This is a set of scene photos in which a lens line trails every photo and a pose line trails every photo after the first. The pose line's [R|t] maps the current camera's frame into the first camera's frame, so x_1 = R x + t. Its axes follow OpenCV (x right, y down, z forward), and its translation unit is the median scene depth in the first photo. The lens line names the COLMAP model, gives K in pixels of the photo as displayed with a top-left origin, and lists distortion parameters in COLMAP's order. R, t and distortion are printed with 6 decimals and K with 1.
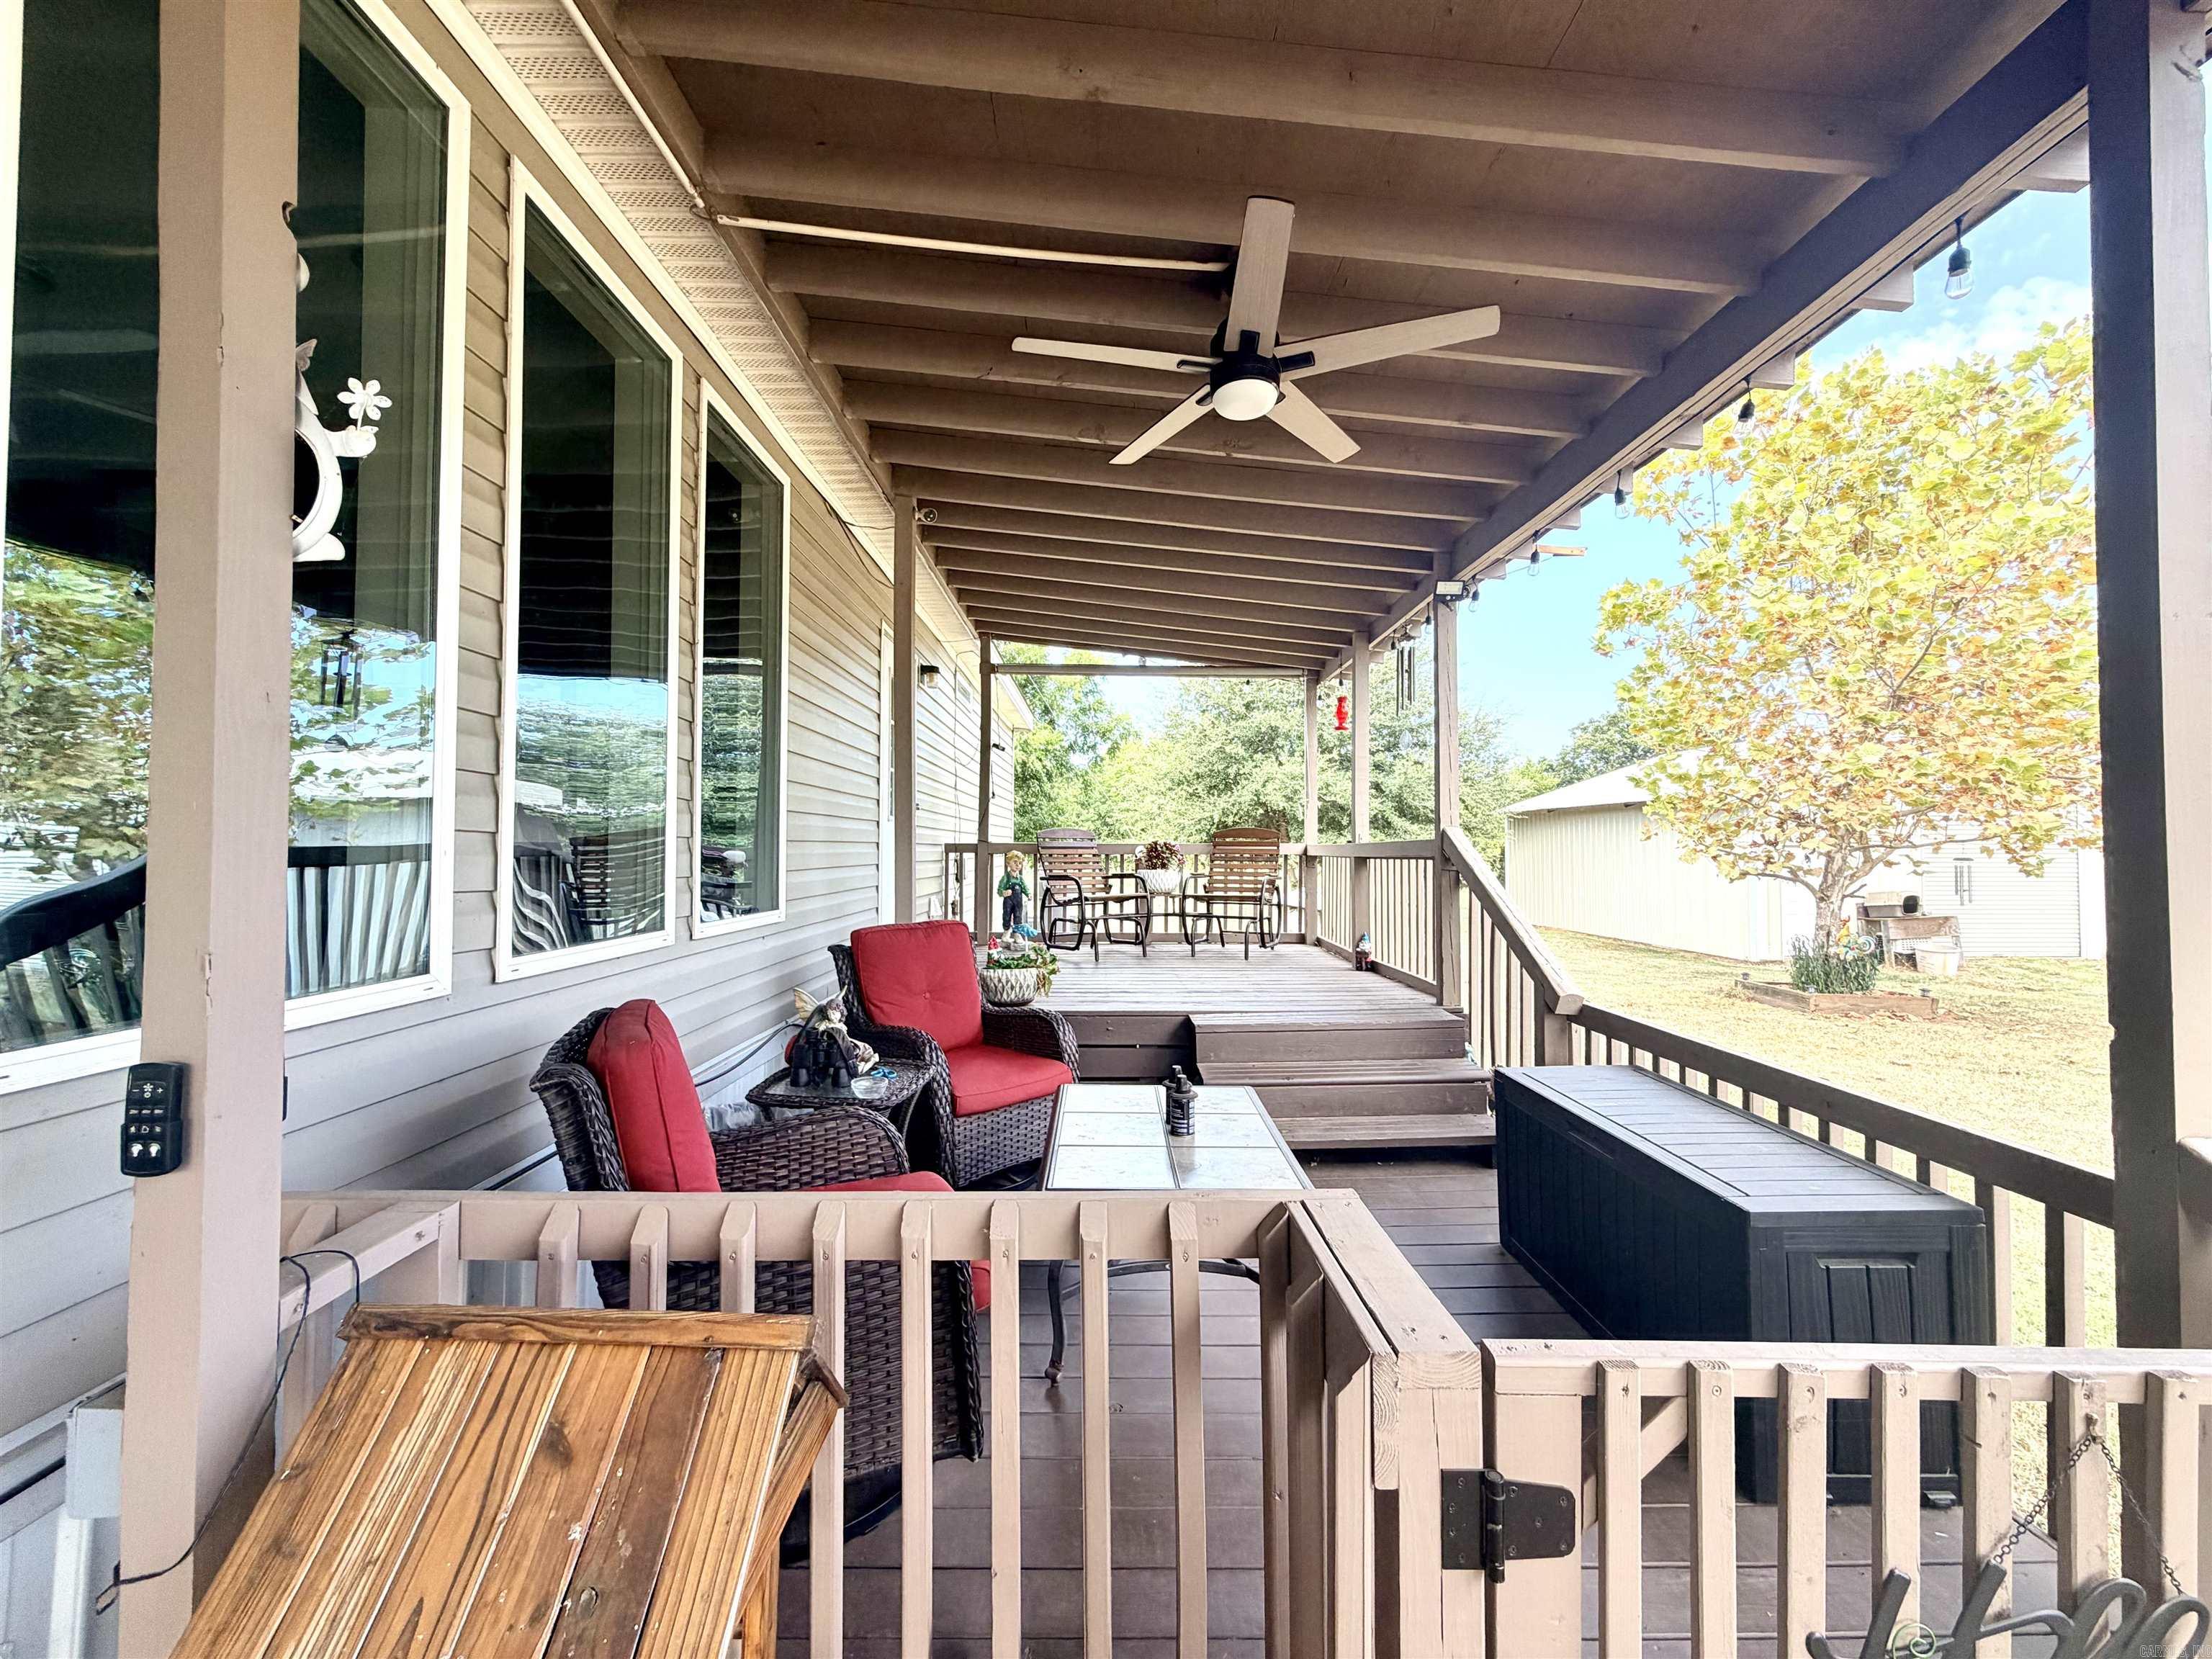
lens RADIAL K [[884.7, 0, 1098.5], [0, 884.7, 825.1], [0, 0, 1]] dist [0.000465, 0.000122]
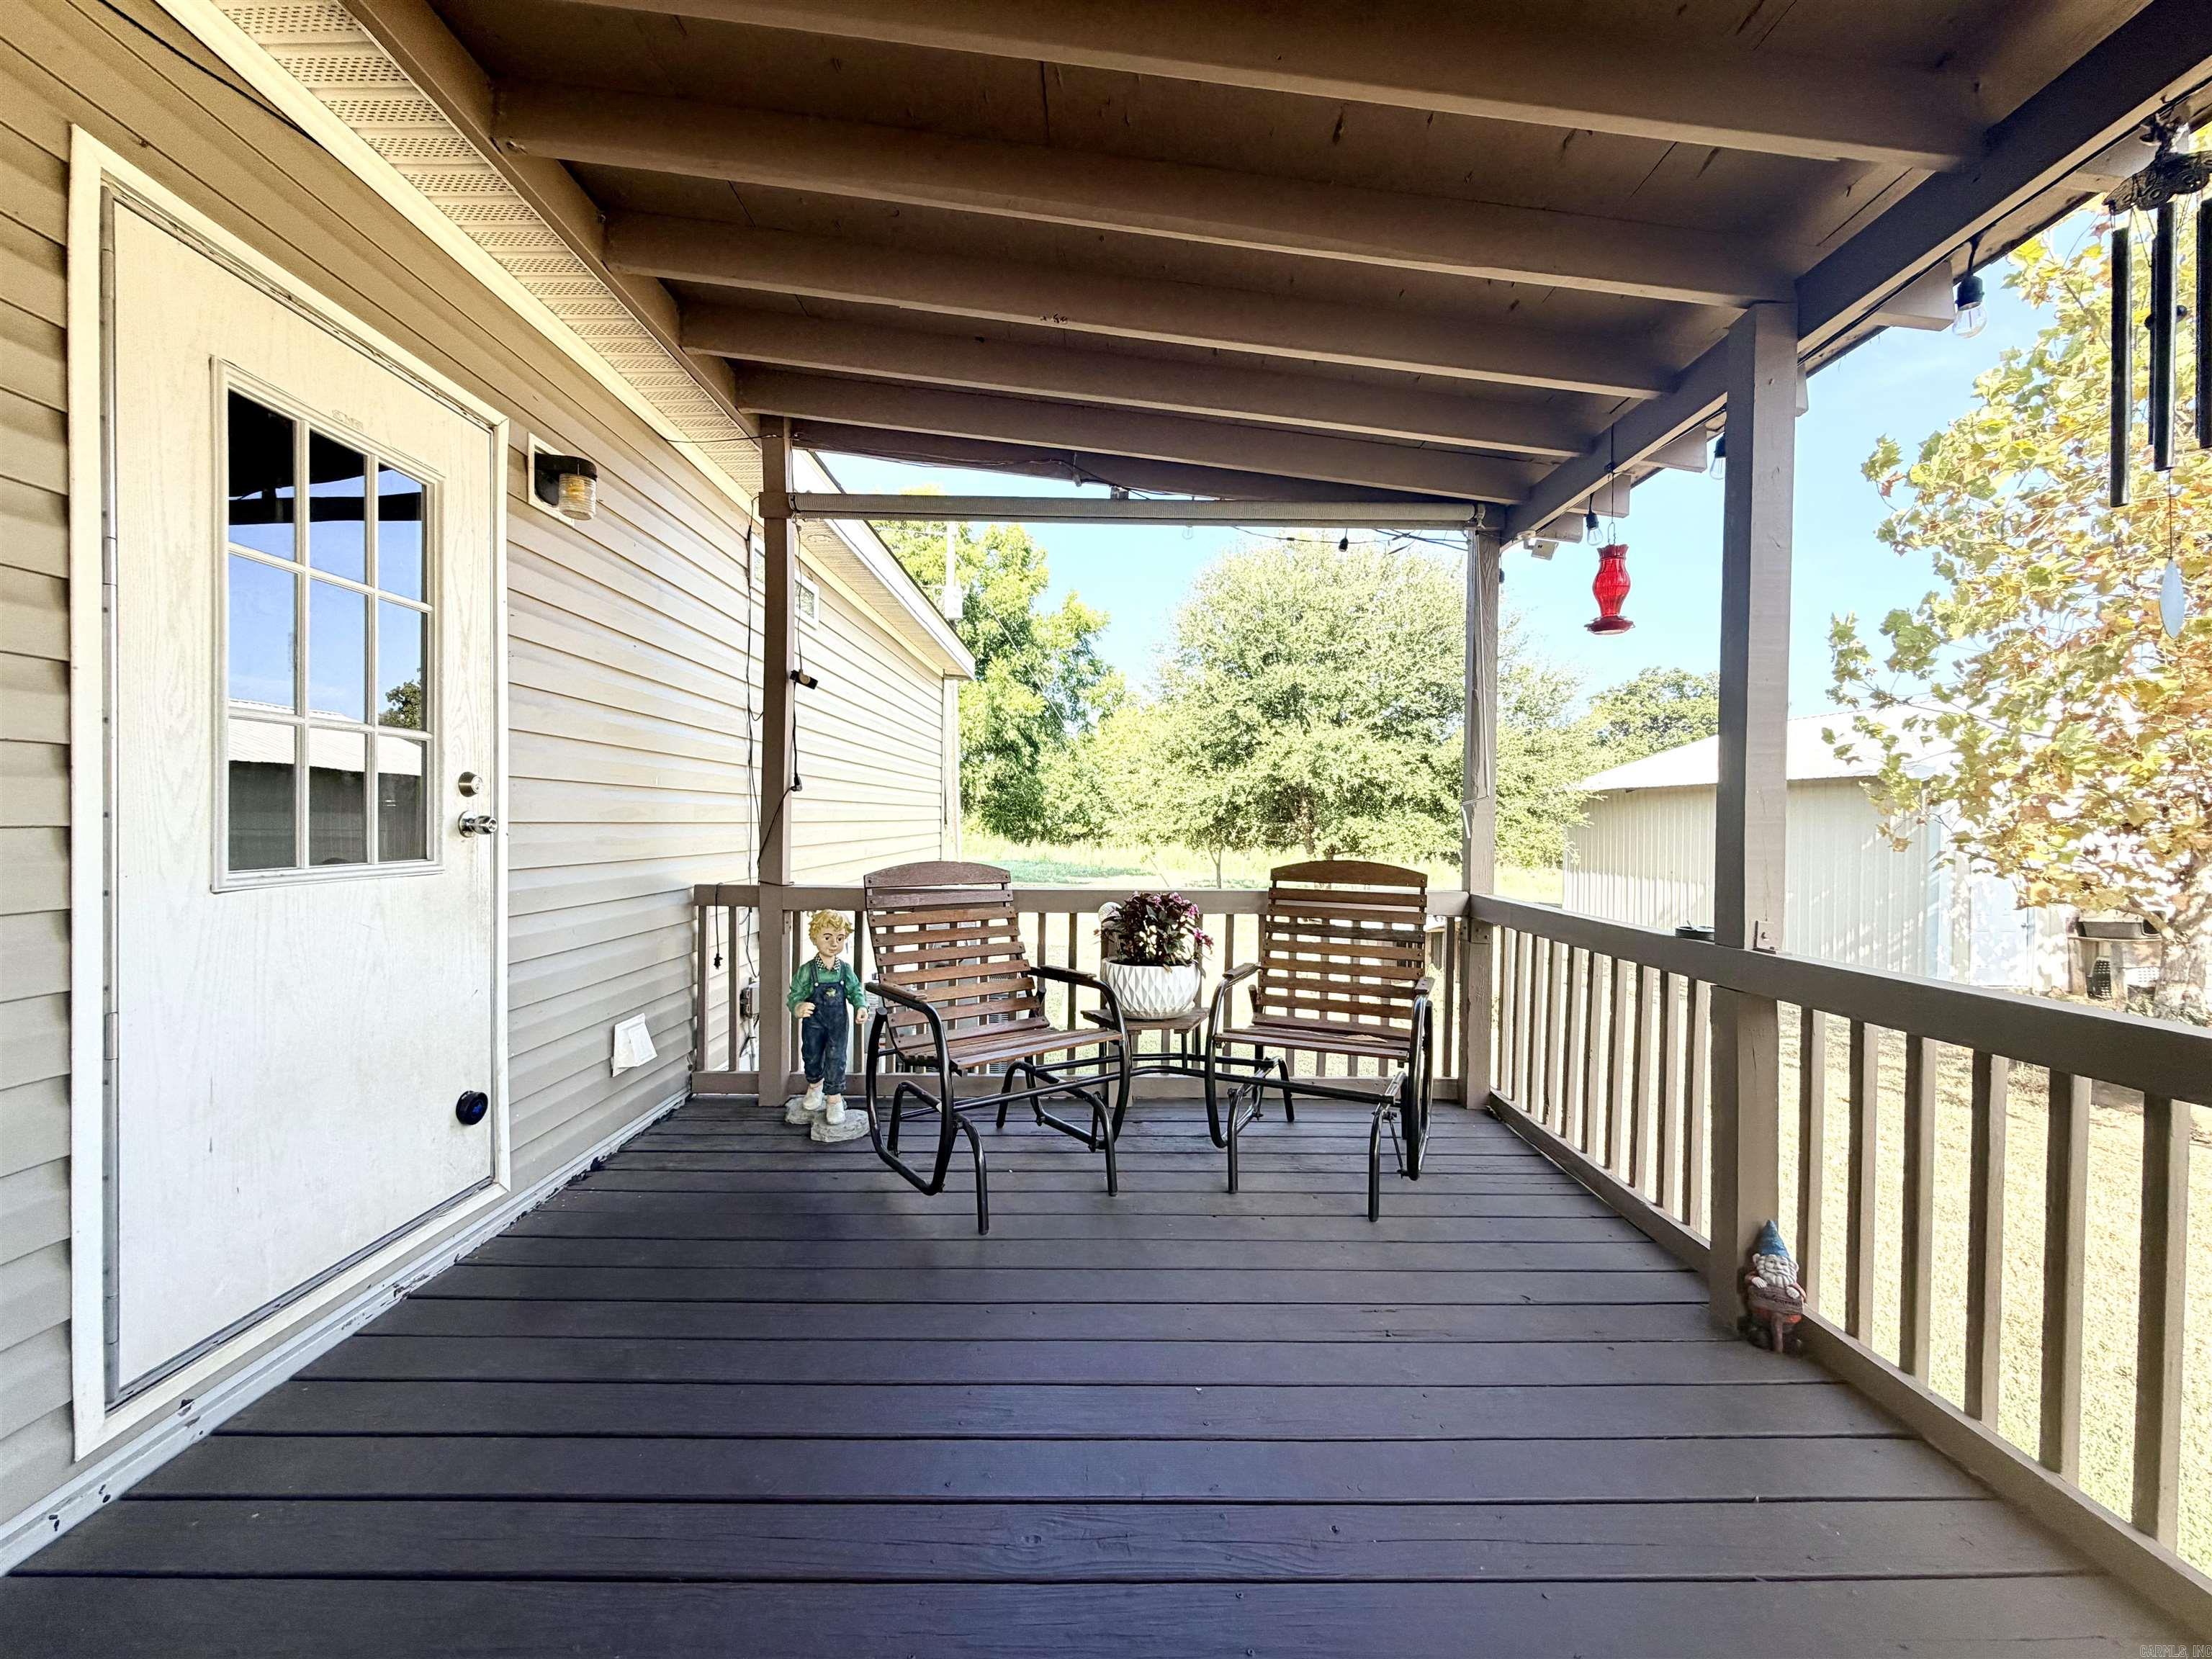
lens RADIAL K [[884.7, 0, 1098.5], [0, 884.7, 825.1], [0, 0, 1]] dist [0.000465, 0.000122]
pose [[0.999978, 0.004995, 0.004436, 0.013605], [-0.005144, 0.999400, 0.034263, -0.010120], [-0.004263, -0.034285, 0.999403, 0.189107]]
